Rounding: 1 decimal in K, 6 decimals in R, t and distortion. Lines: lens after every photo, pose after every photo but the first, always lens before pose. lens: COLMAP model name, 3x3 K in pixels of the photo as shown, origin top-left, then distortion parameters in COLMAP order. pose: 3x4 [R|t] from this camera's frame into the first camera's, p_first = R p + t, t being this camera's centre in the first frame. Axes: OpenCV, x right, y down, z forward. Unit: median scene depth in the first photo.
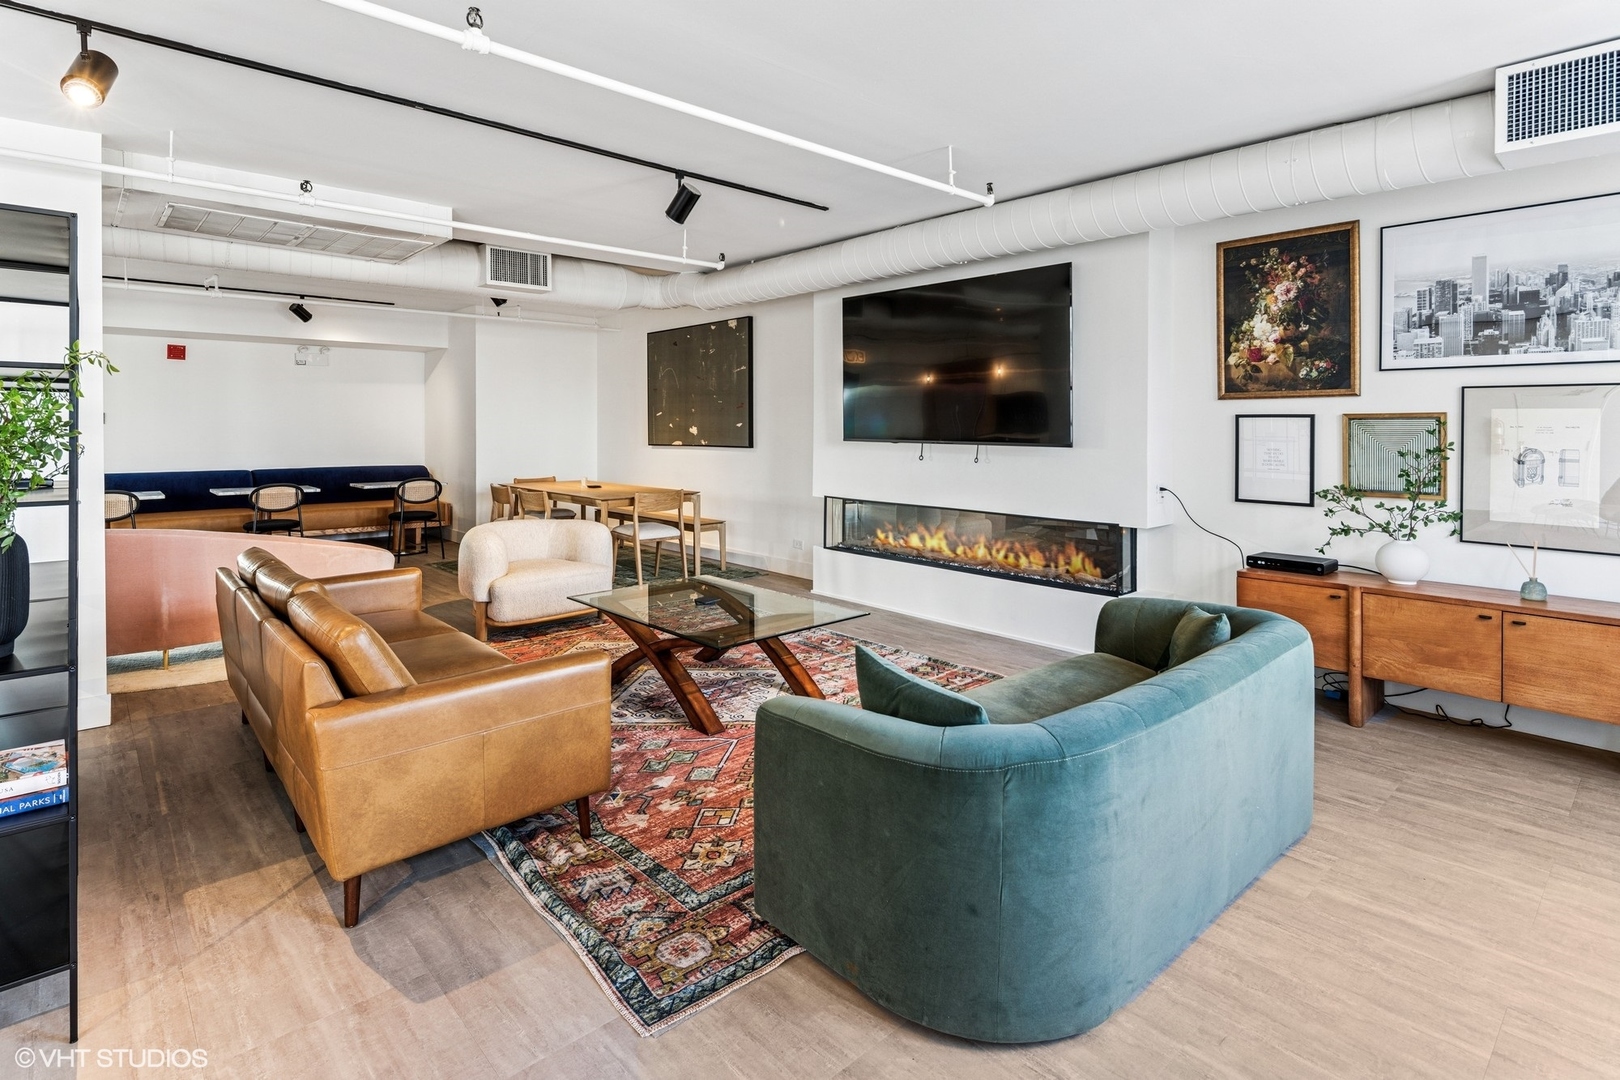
lens RADIAL K [[809.5, 0, 810.2], [0, 809.5, 425.3], [0, 0, 1]] dist [0.002580, -0.000646]
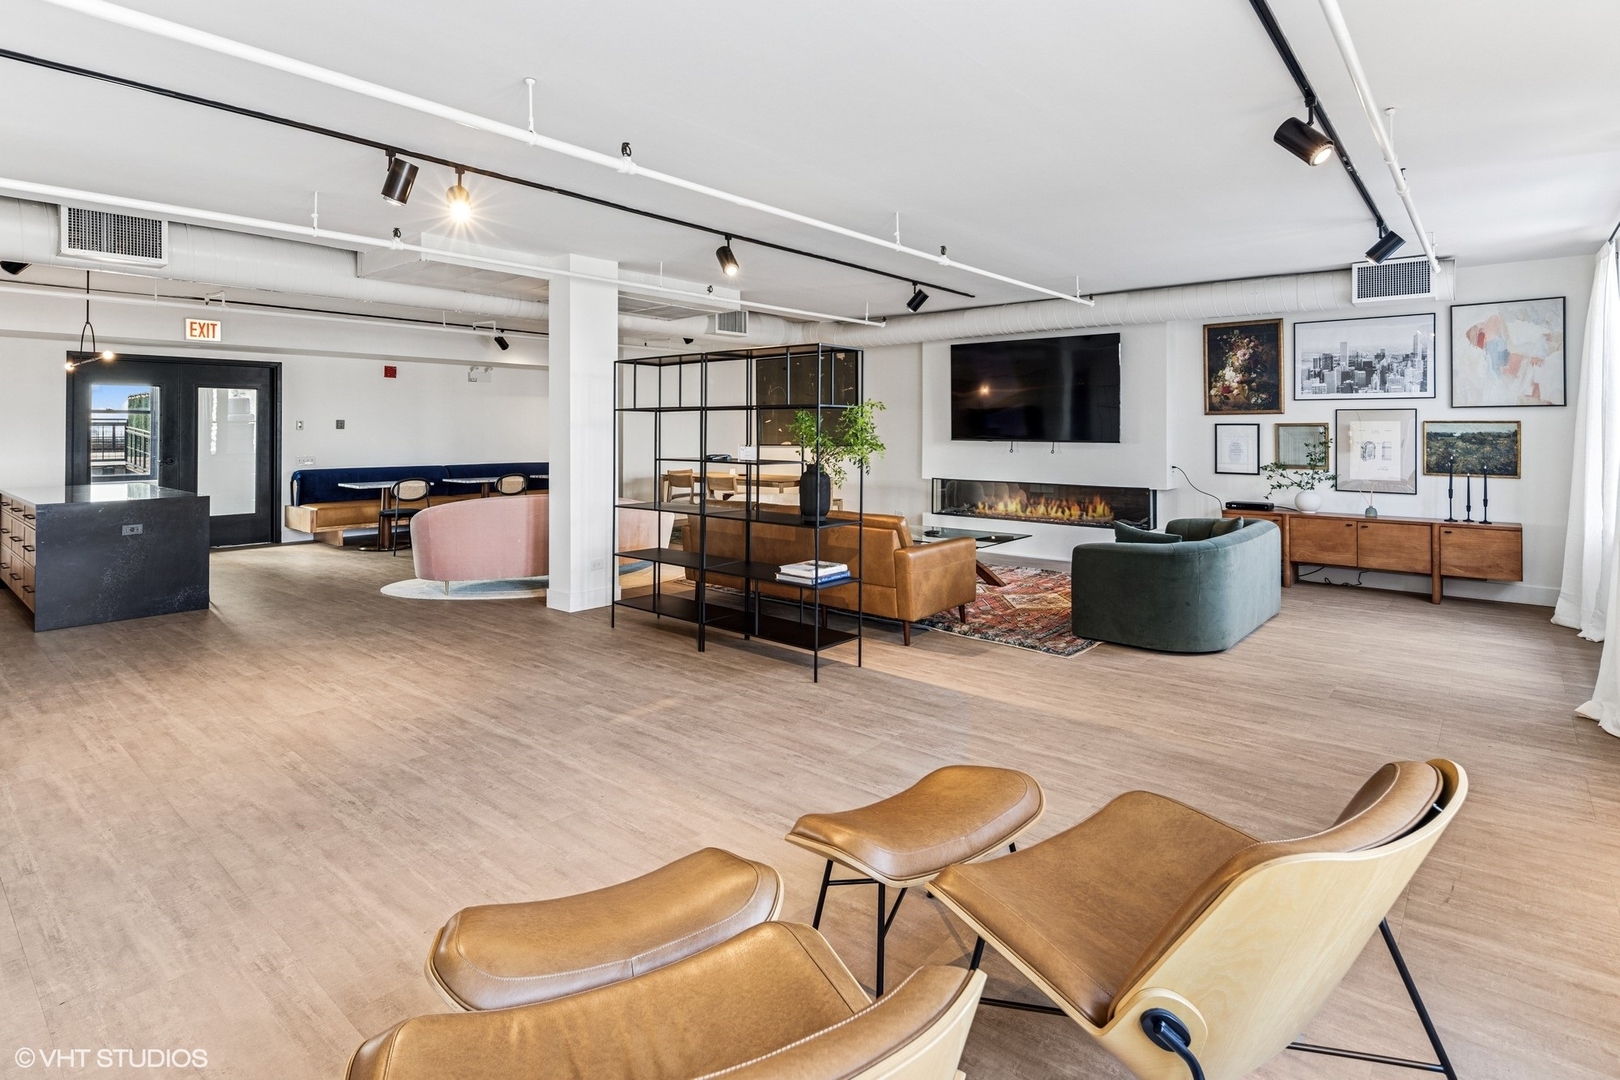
lens RADIAL K [[802.6, 0, 808.3], [0, 802.6, 417.7], [0, 0, 1]] dist [-0.000116, -0.000142]
pose [[0.993224, 0.001727, 0.116202, -0.597483], [0.000120, 0.999874, -0.015883, 0.001502], [-0.116215, 0.015790, 0.993099, -0.673435]]
